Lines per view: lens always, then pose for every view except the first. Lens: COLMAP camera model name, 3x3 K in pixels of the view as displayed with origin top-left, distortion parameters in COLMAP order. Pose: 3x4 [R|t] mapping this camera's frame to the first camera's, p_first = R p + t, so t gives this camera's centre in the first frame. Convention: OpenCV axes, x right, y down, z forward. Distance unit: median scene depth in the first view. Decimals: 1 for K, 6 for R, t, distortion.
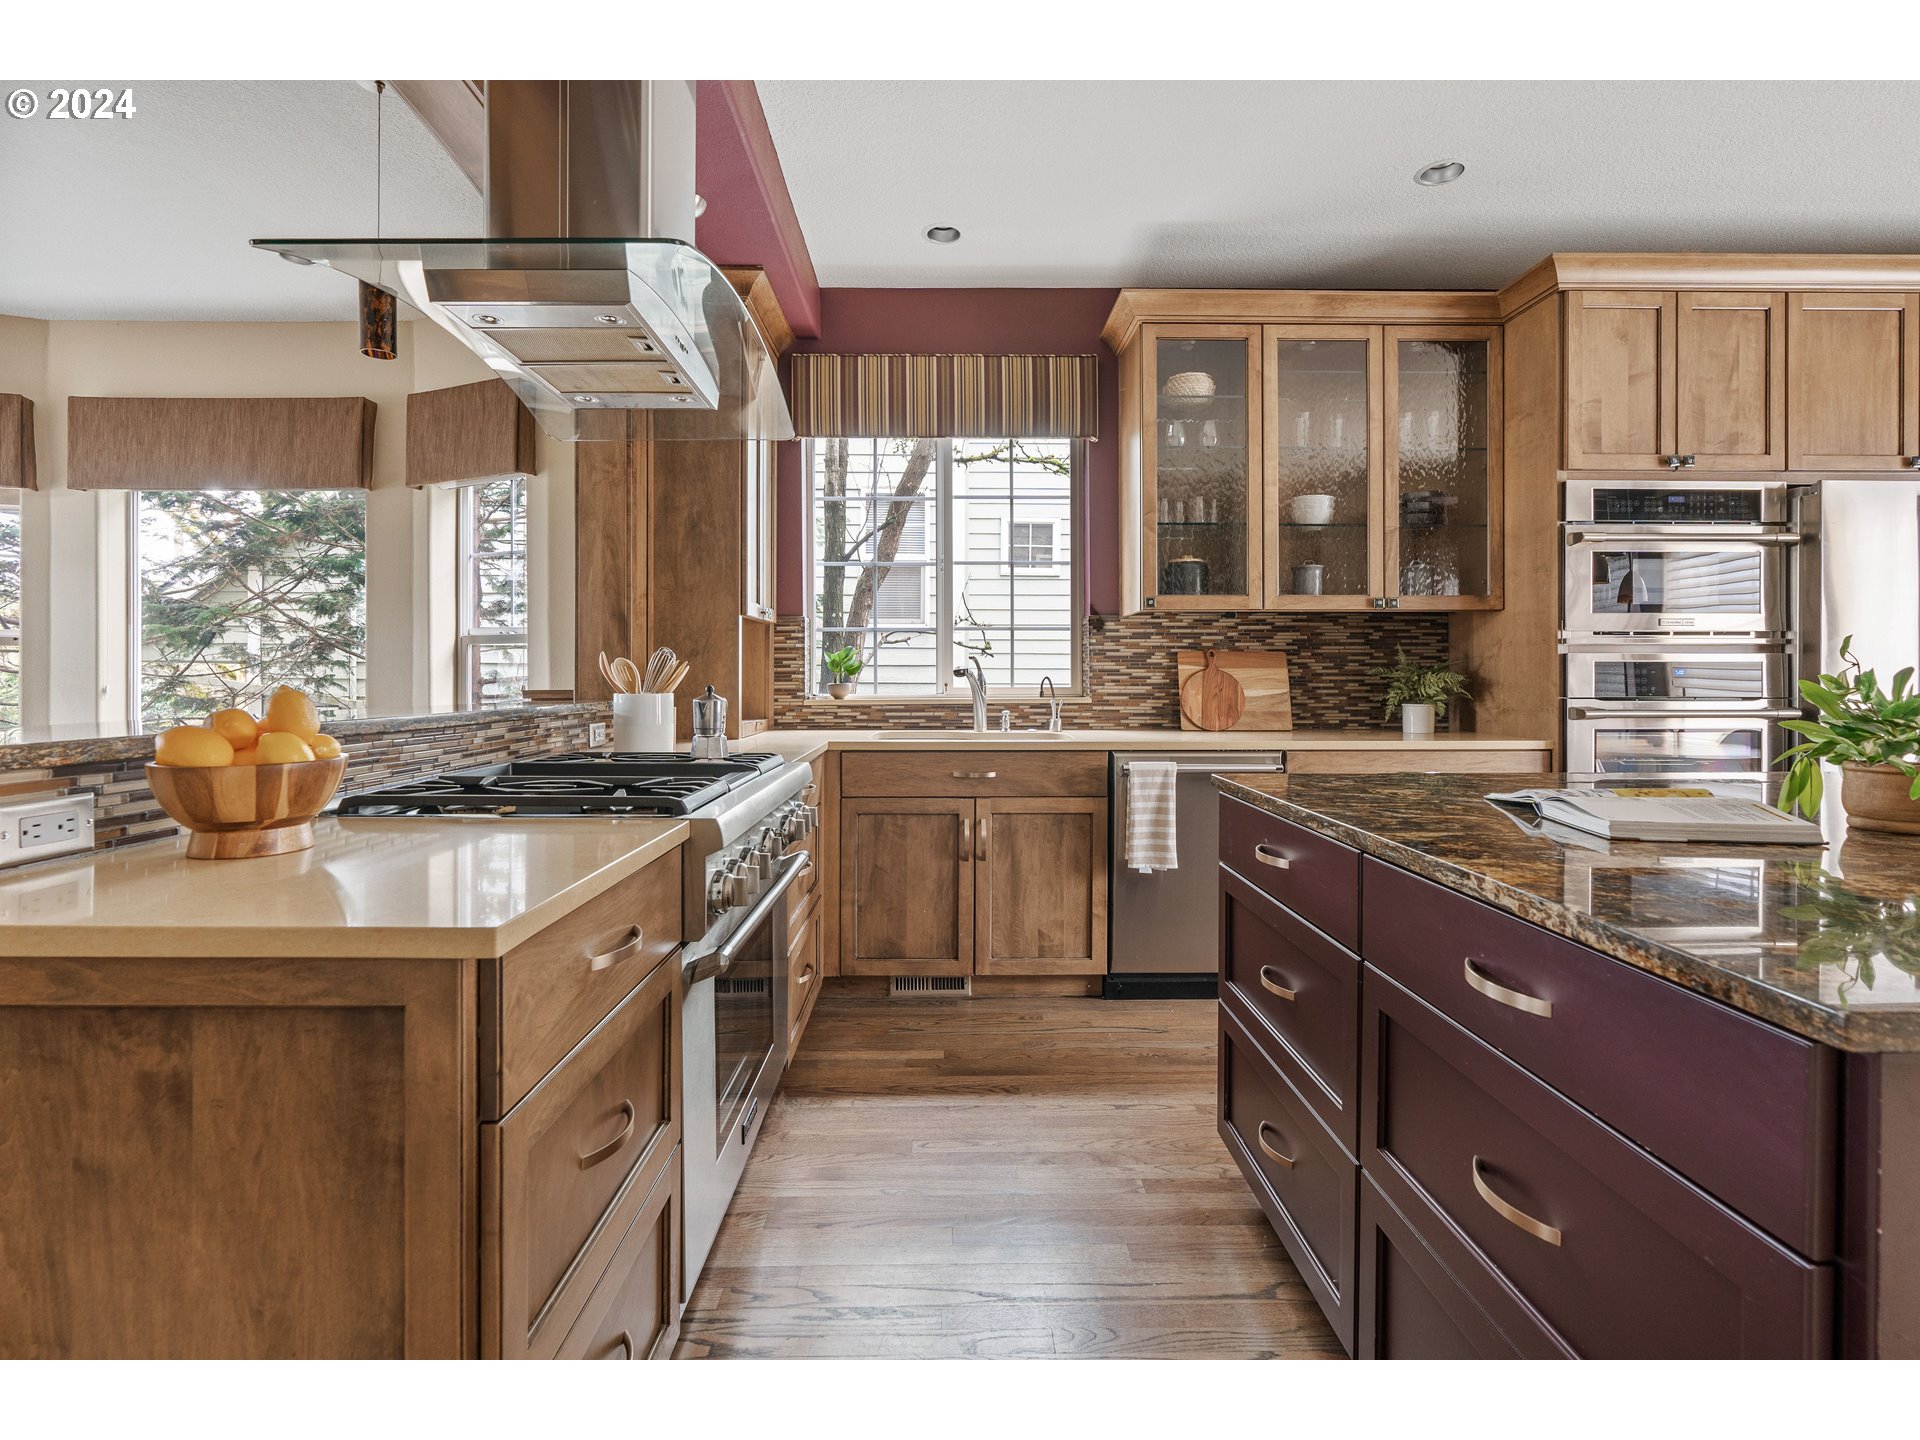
lens RADIAL K [[886.6, 0, 959.1], [0, 886.6, 681.6], [0, 0, 1]] dist [0.000622, 0.000346]
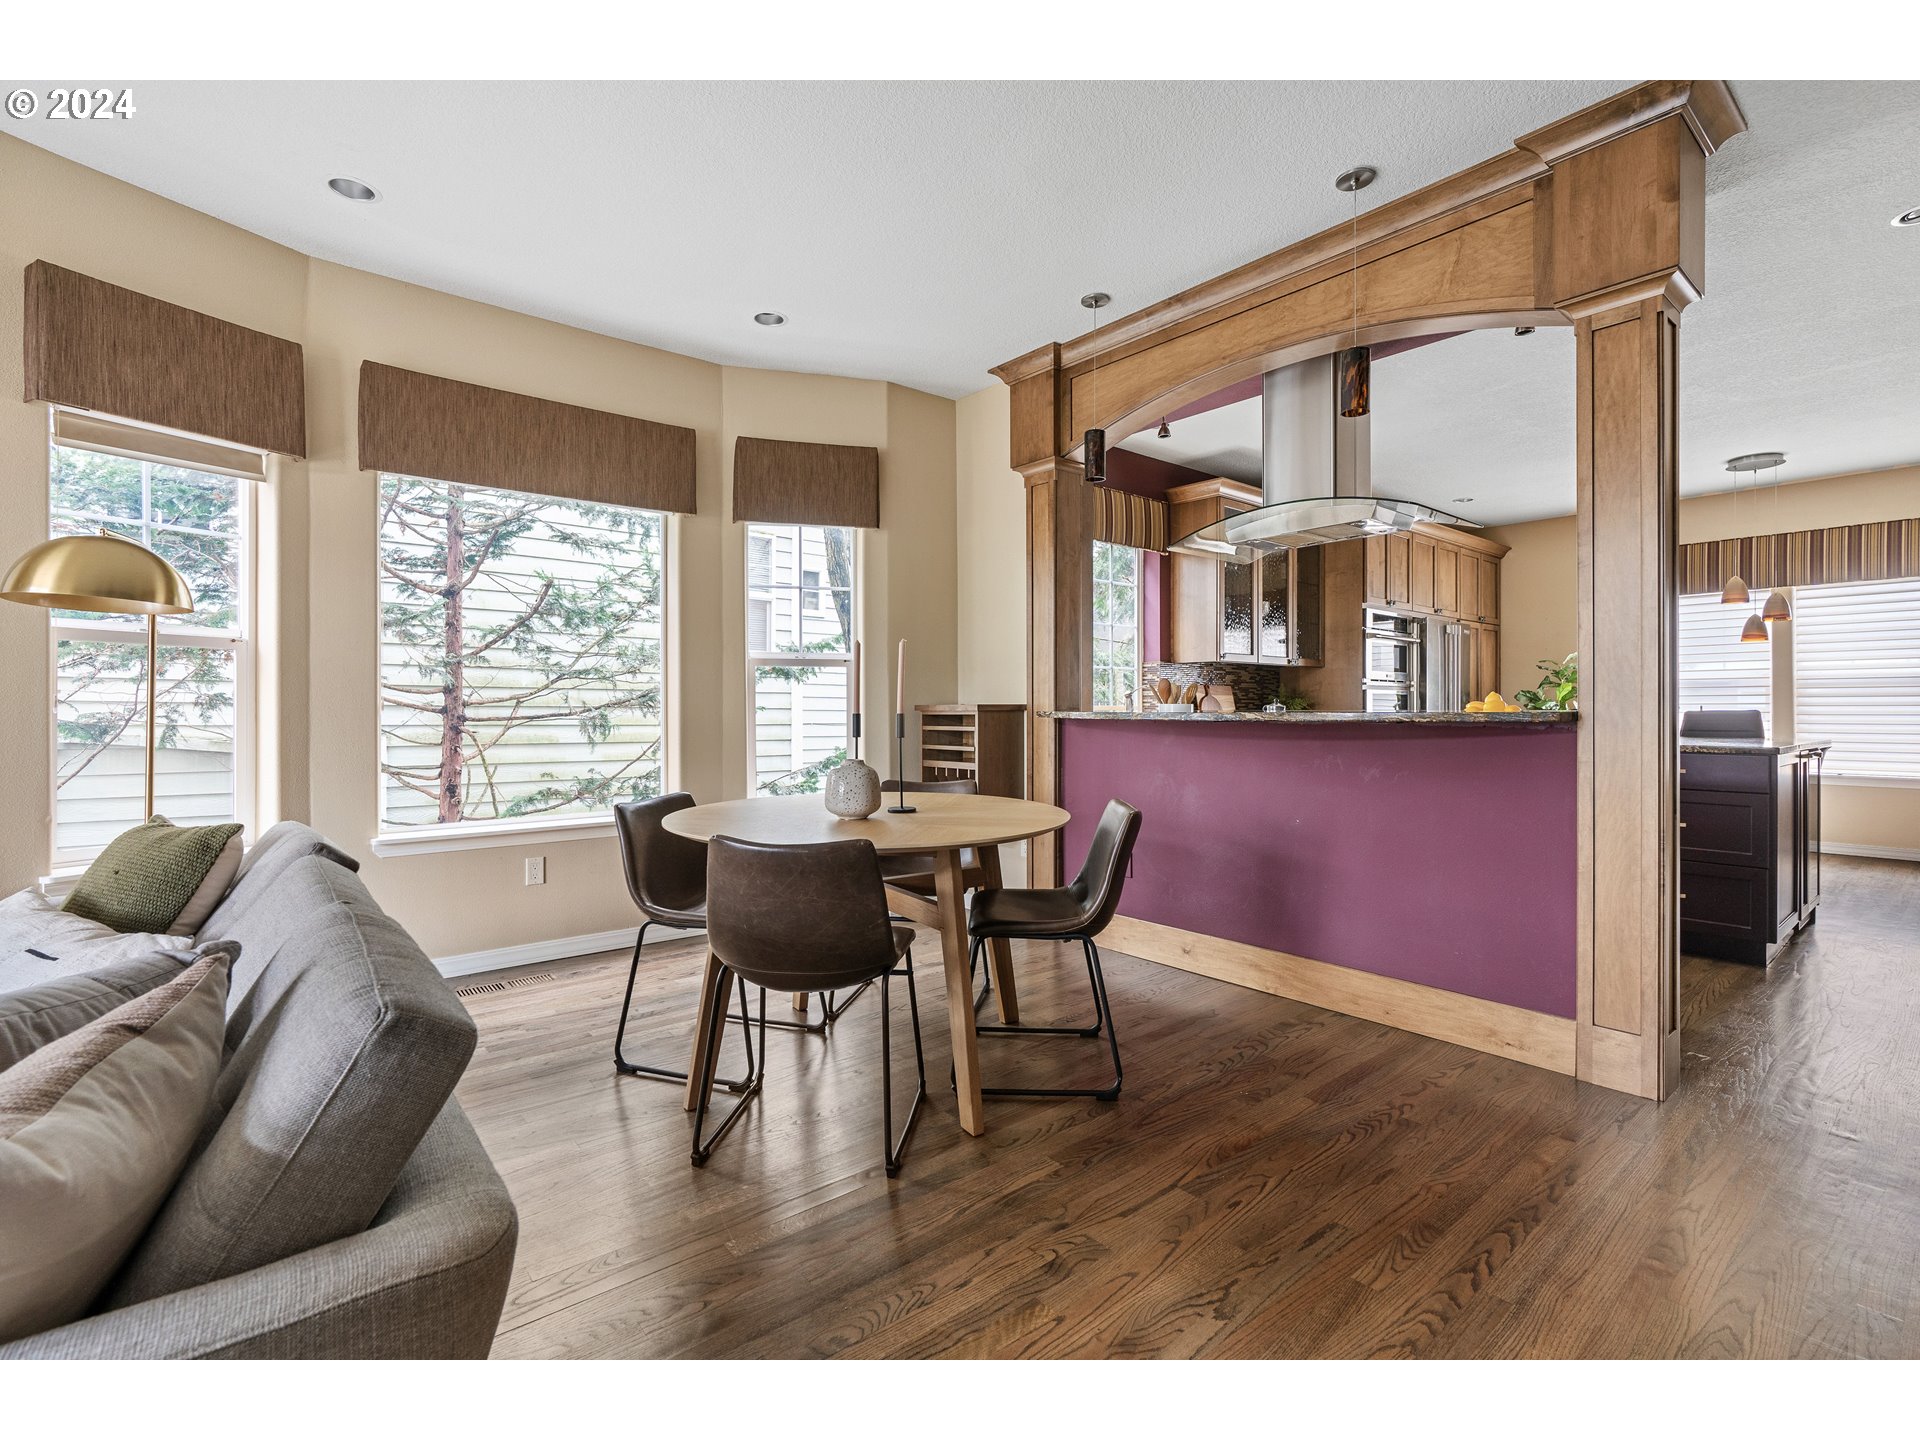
lens RADIAL K [[886.6, 0, 966.4], [0, 886.6, 712.7], [0, 0, 1]] dist [0.000622, 0.000346]
pose [[0.779083, -0.000149, 0.626920, -1.087921], [-0.002260, 0.999993, 0.003046, 0.013693], [-0.626916, -0.003790, 0.779077, -0.028882]]
